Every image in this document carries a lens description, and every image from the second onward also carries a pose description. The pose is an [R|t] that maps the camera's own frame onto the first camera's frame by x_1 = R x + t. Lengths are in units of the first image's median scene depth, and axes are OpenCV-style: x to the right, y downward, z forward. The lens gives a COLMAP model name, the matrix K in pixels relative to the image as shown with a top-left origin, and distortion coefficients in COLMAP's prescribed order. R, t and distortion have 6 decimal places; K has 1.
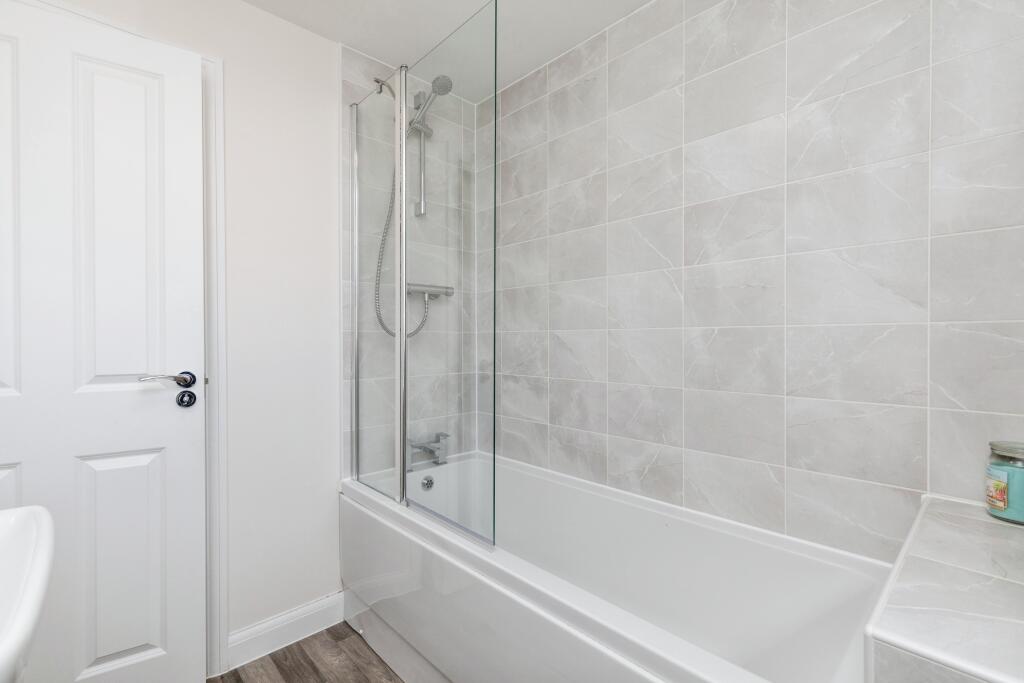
lens RADIAL K [[444.8, 0, 520.3], [0, 444.8, 346.0], [0, 0, 1]] dist [0.003520, 0.000235]
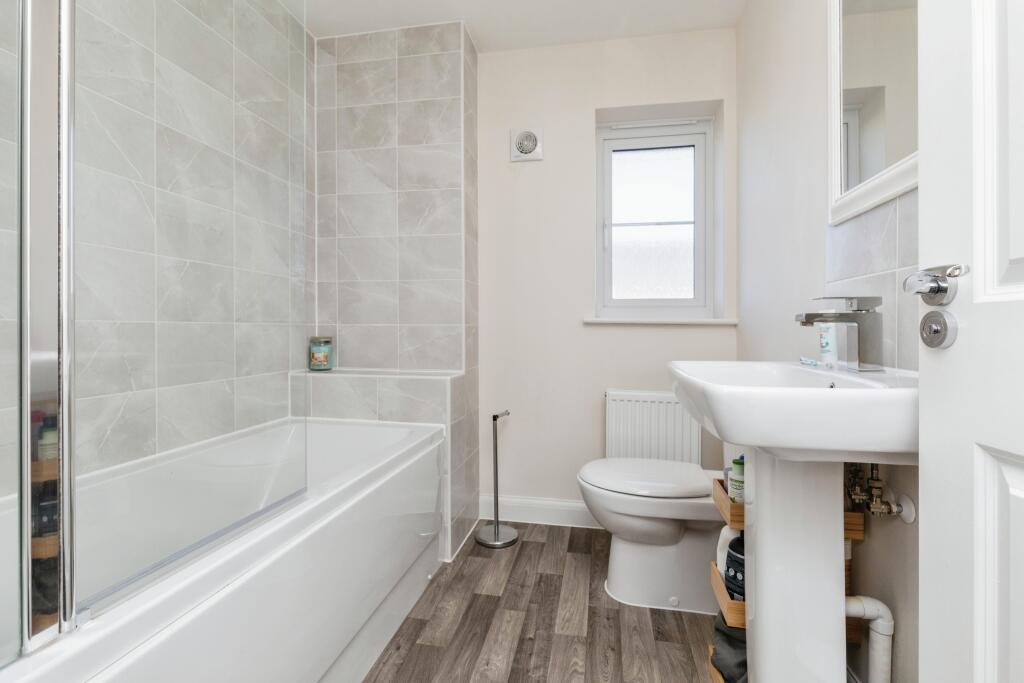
lens RADIAL K [[467.9, 0, 516.0], [0, 467.9, 326.5], [0, 0, 1]] dist [0.001593, -0.000076]
pose [[-0.569351, 0.001050, 0.822094, -0.875586], [0.005403, 0.999982, 0.002465, 0.112097], [-0.822077, 0.005845, -0.569347, 0.993798]]
